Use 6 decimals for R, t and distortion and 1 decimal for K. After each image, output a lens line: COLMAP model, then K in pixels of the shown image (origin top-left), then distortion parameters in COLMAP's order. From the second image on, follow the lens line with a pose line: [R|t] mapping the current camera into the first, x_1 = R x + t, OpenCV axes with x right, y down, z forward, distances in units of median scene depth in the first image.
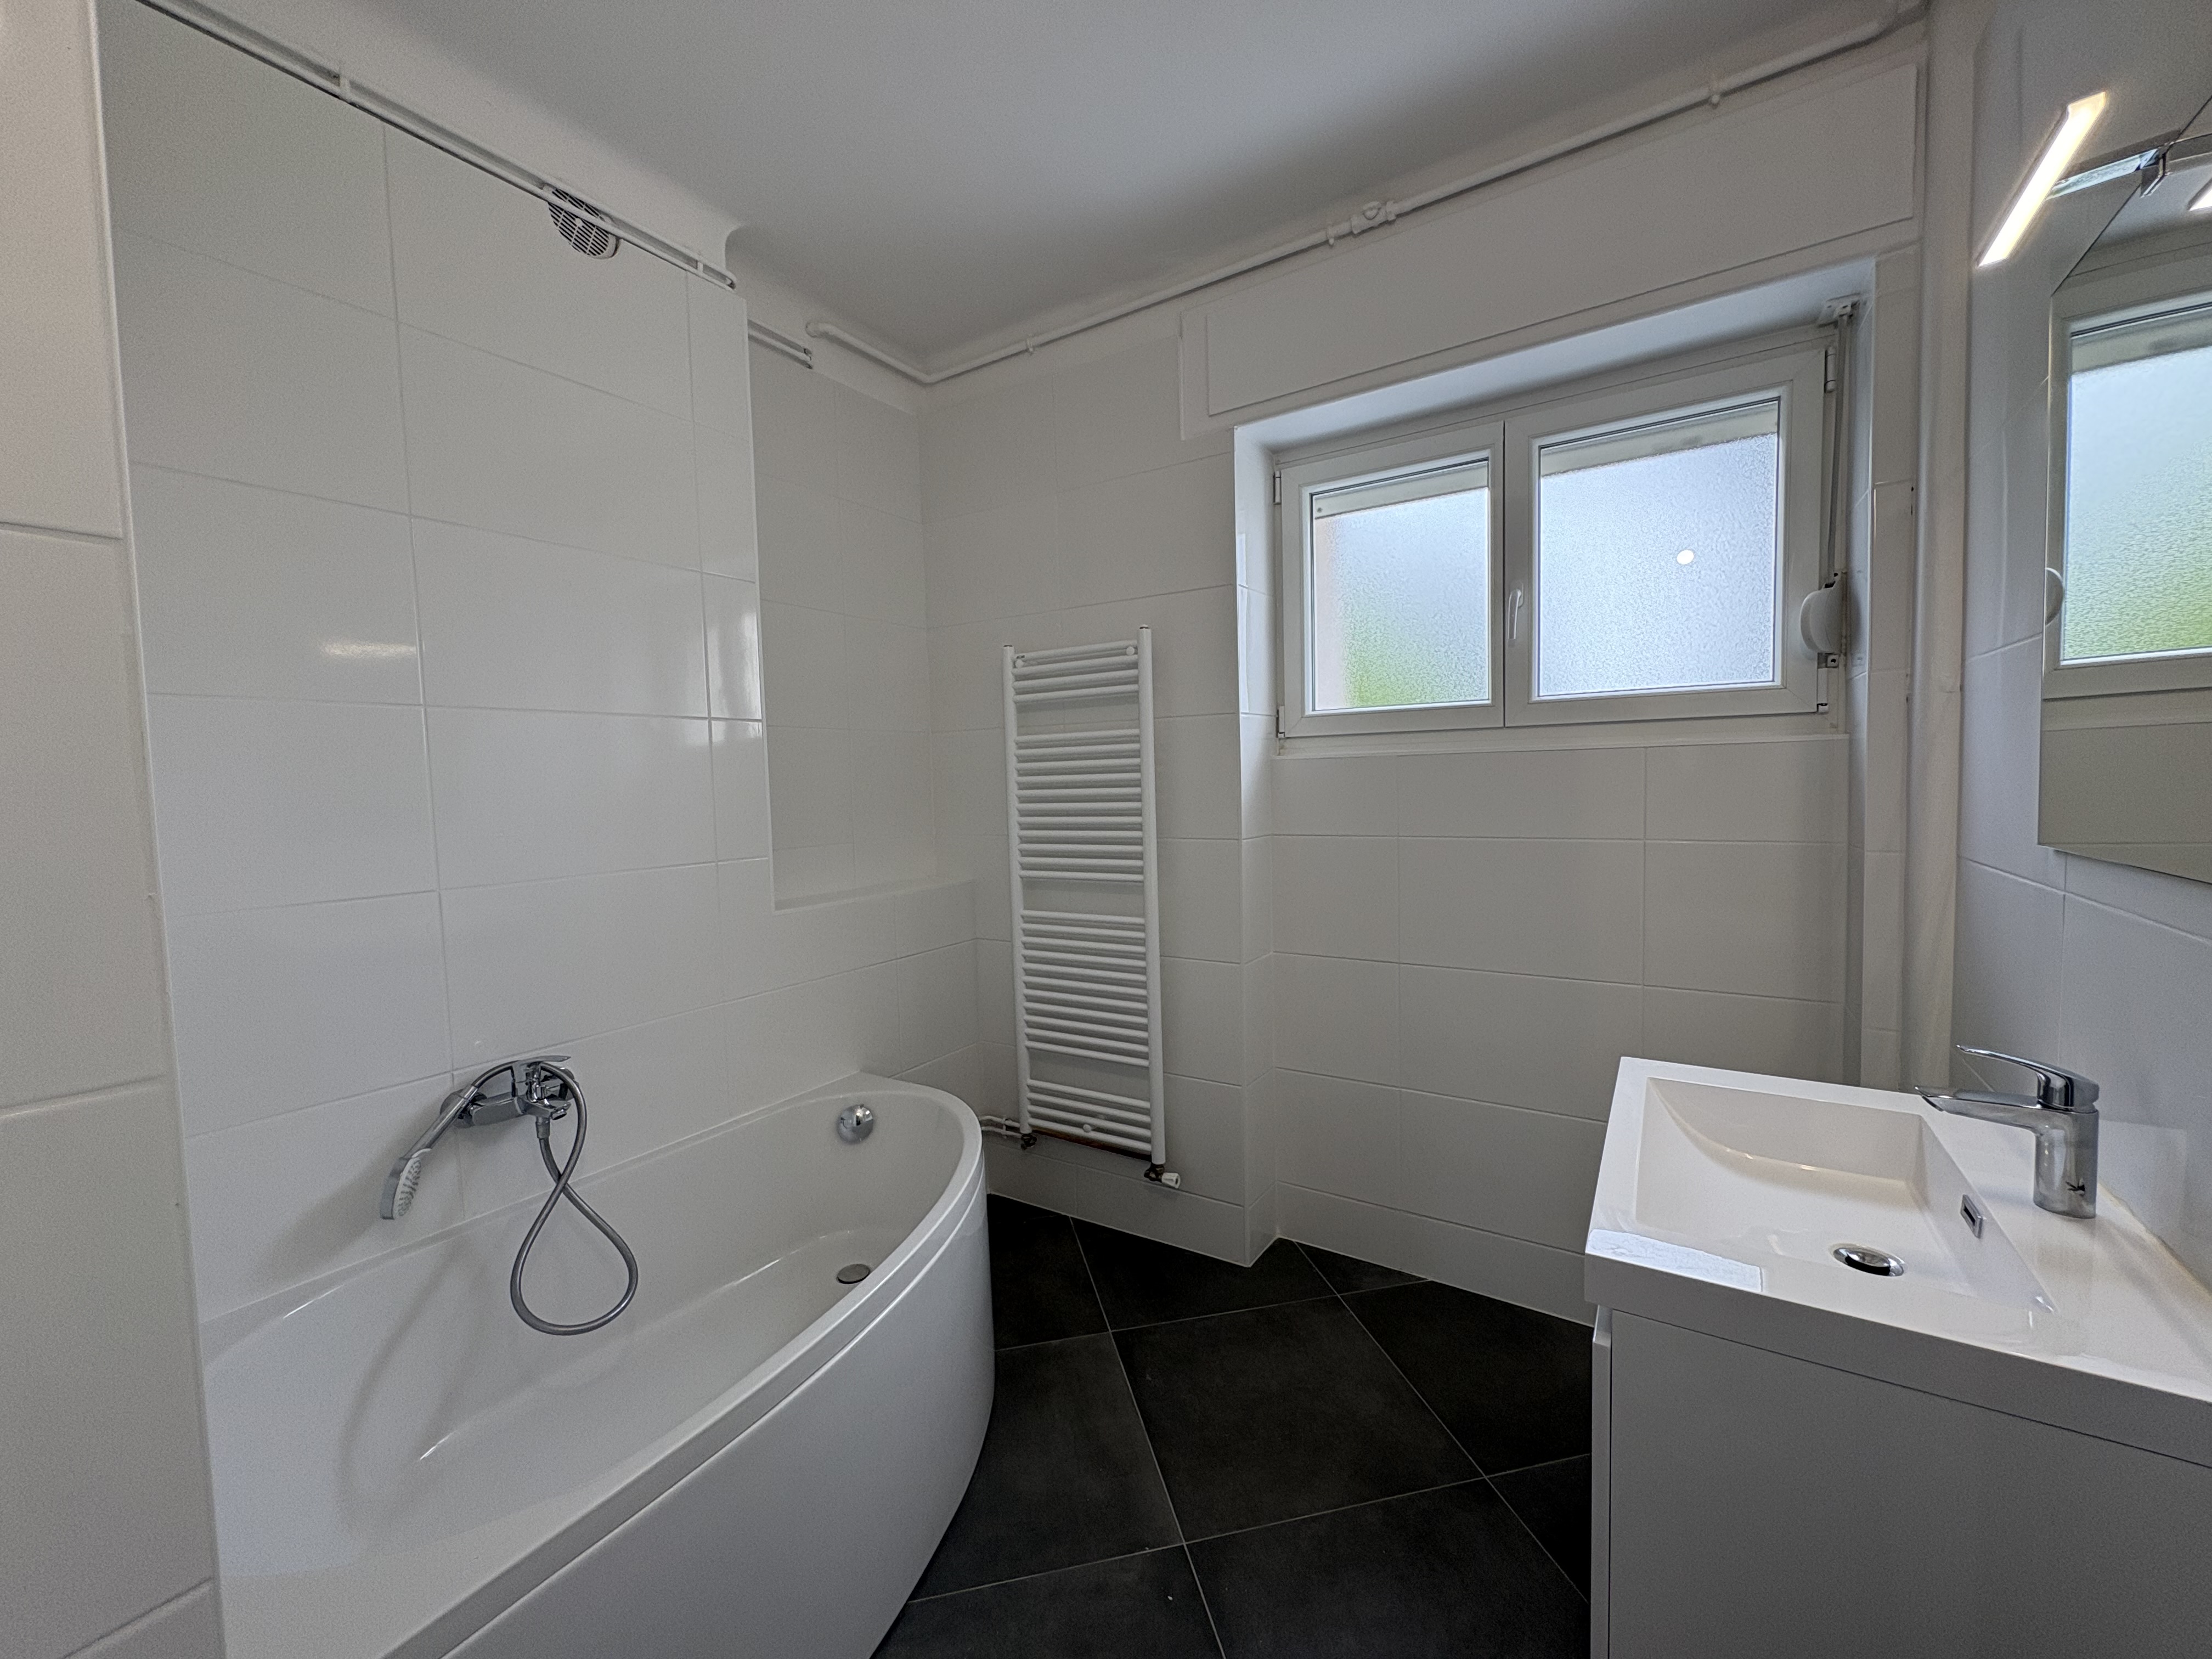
lens RADIAL K [[885.9, 0, 1098.8], [0, 885.9, 829.0], [0, 0, 1]] dist [0.000188, 0.000022]
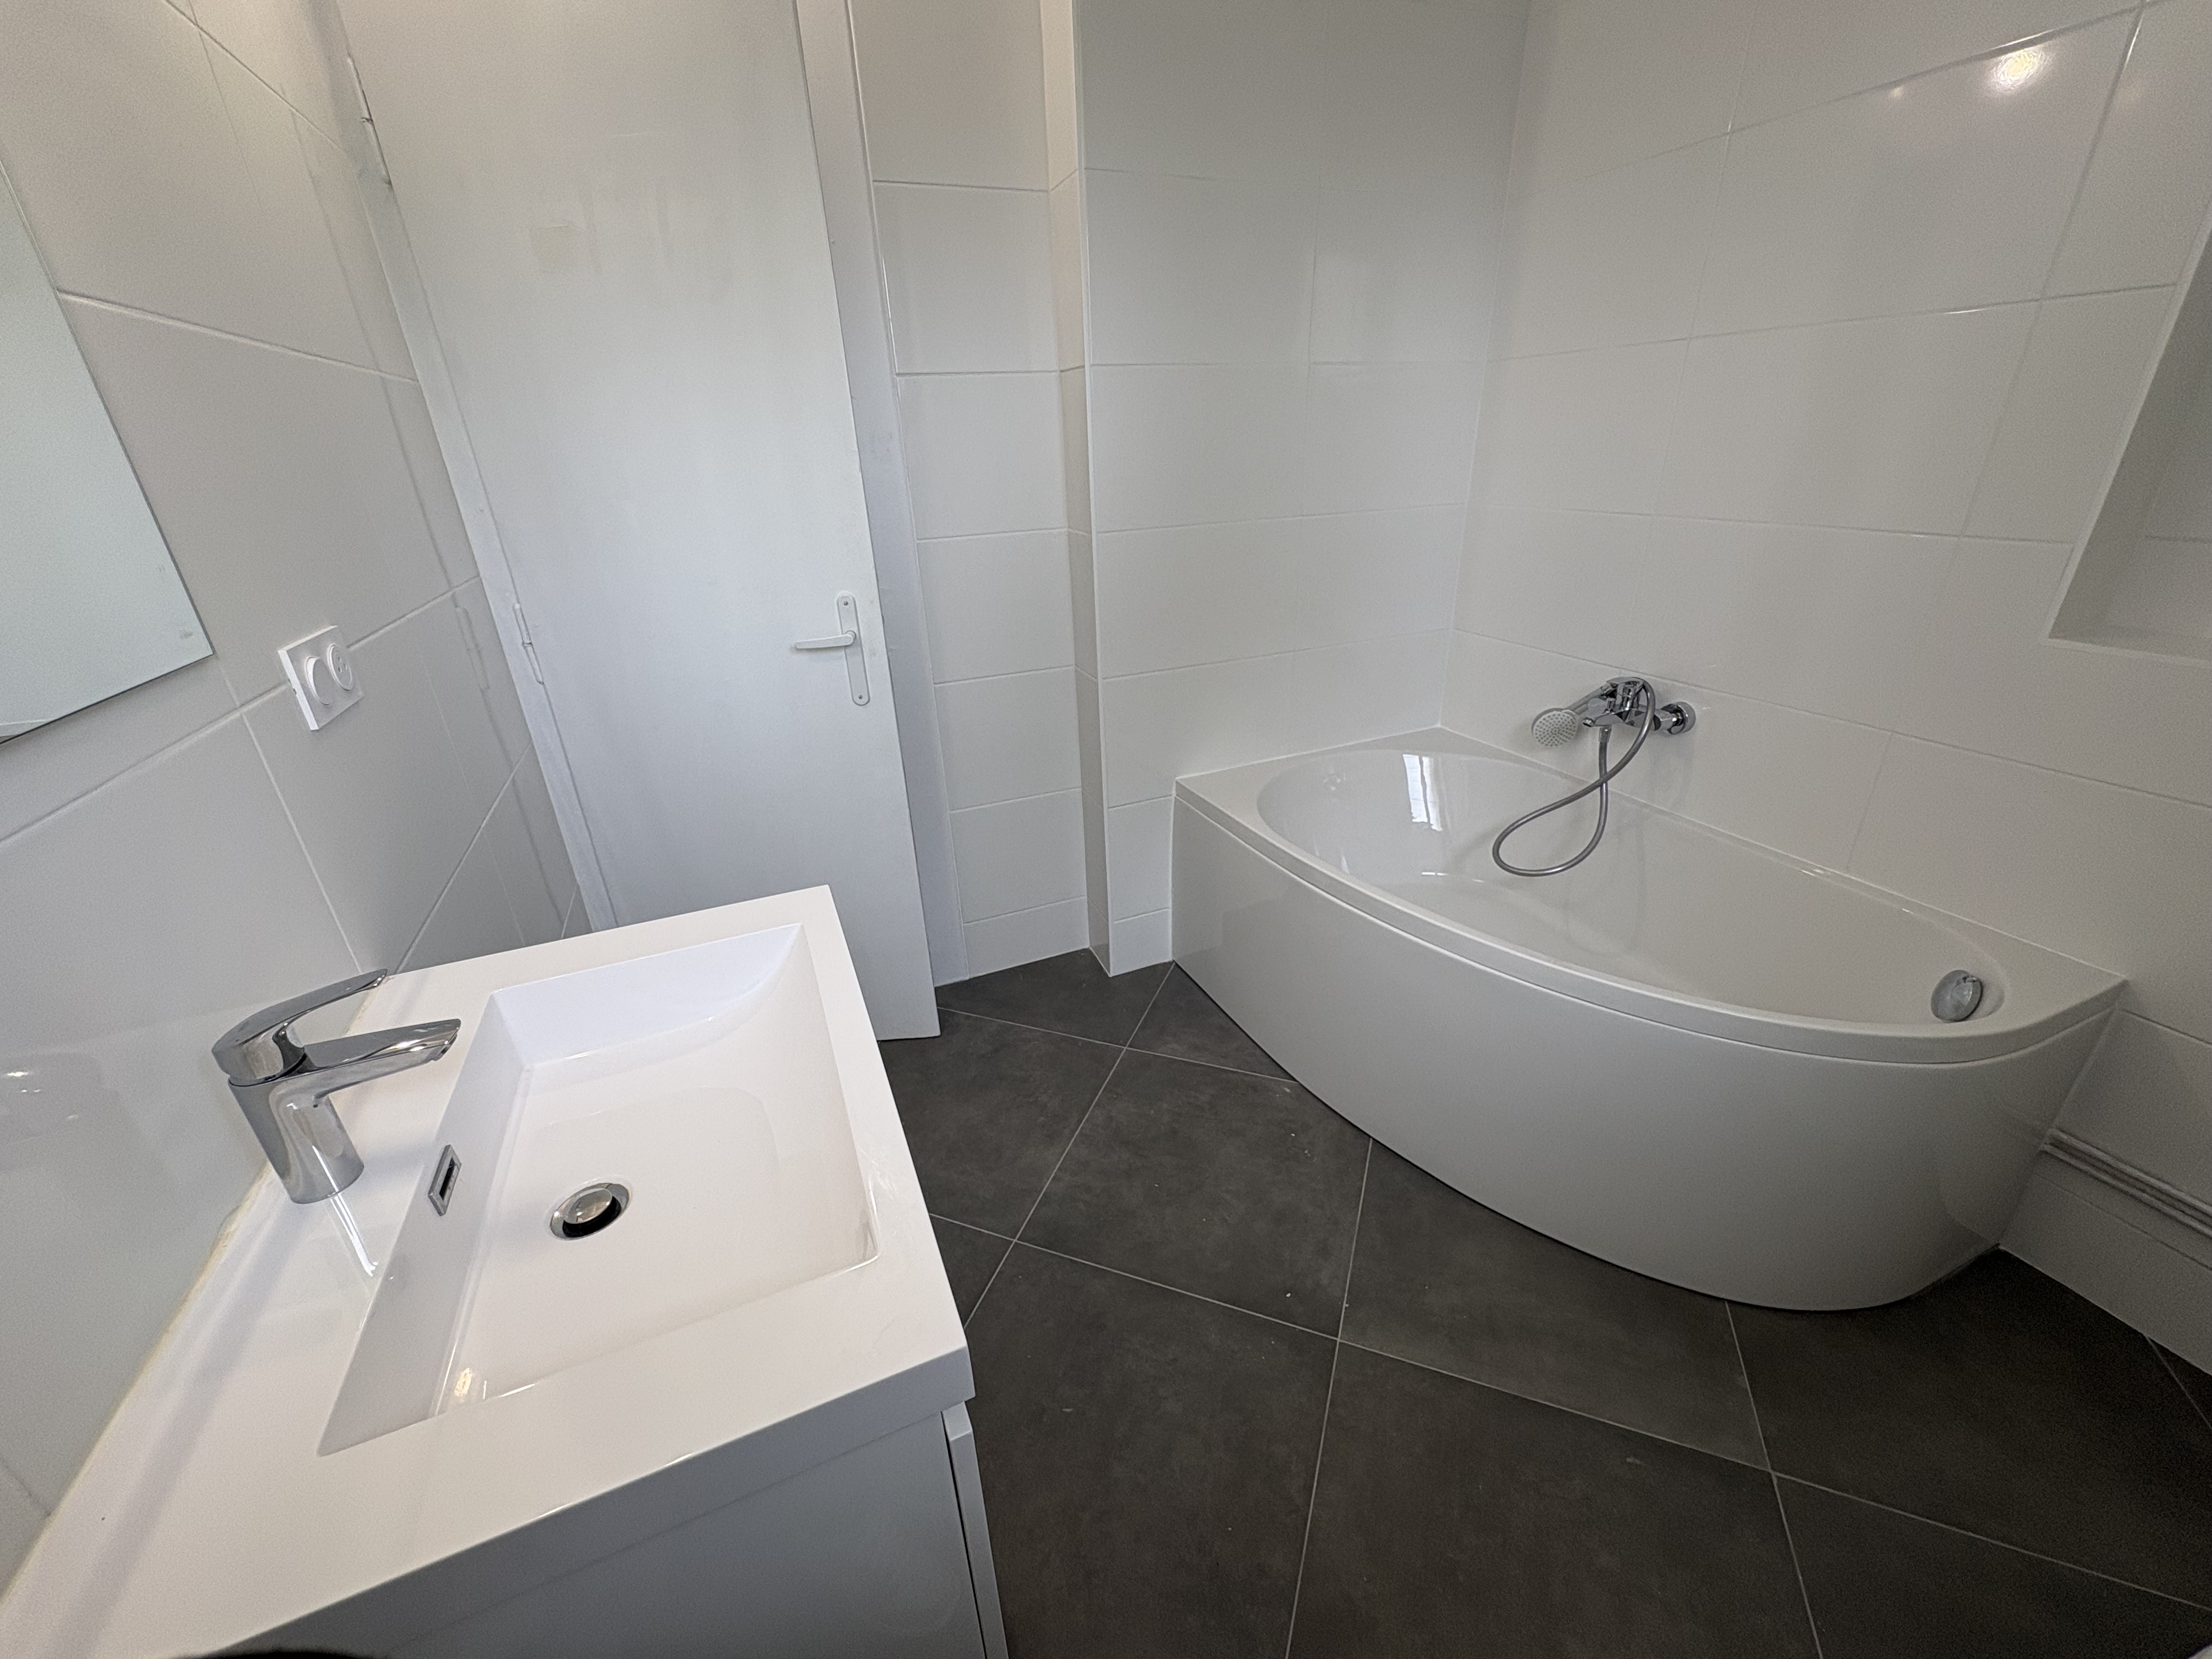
lens RADIAL K [[885.9, 0, 1105.4], [0, 885.9, 835.2], [0, 0, 1]] dist [0.000188, 0.000022]
pose [[-0.564080, 0.381693, -0.732205, 0.733933], [0.008394, 0.889352, 0.457146, -0.100622], [0.825678, 0.251720, -0.504869, 1.159179]]
